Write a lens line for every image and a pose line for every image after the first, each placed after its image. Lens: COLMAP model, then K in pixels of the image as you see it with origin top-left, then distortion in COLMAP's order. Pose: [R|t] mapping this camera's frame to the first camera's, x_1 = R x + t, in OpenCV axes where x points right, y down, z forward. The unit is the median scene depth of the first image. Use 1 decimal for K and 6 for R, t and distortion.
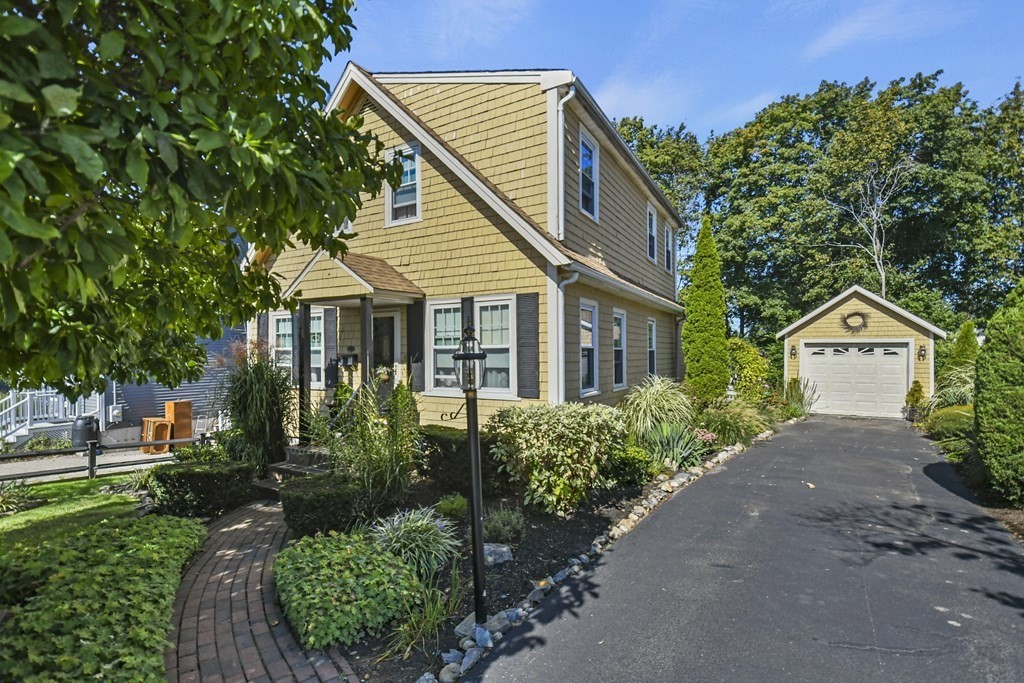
lens RADIAL K [[455.9, 0, 504.7], [0, 455.9, 350.6], [0, 0, 1]] dist [0.002844, -0.009273]
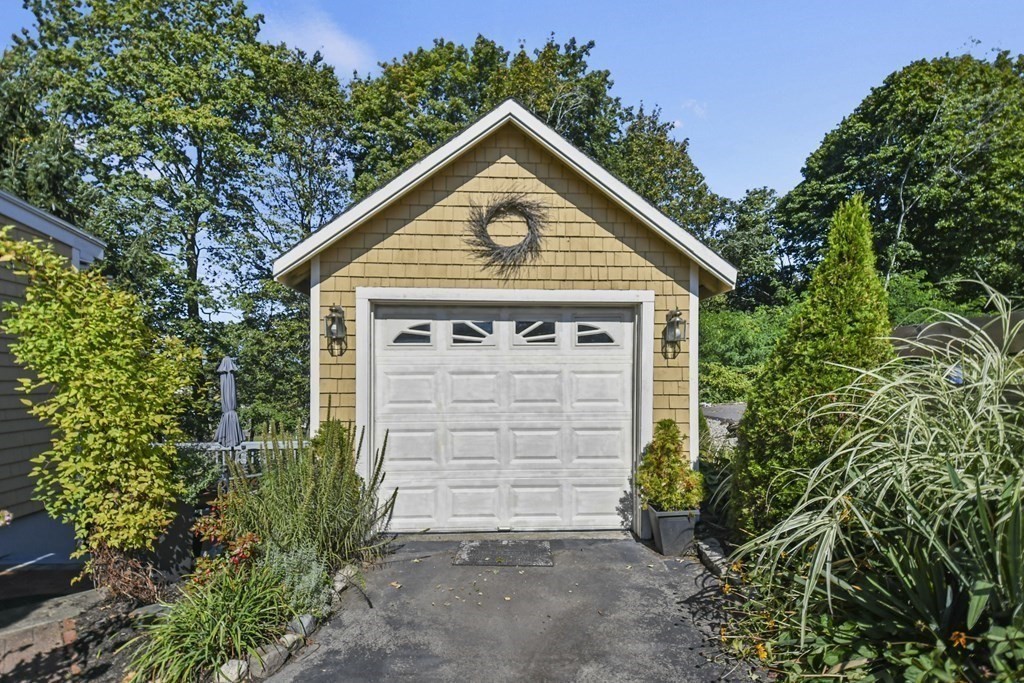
lens RADIAL K [[455.9, 0, 504.7], [0, 455.9, 350.6], [0, 0, 1]] dist [0.002844, -0.009273]
pose [[0.800950, 0.037506, 0.597556, 0.585761], [0.000474, 0.997996, -0.063276, 0.035532], [-0.598732, 0.050964, 0.799327, 0.758338]]
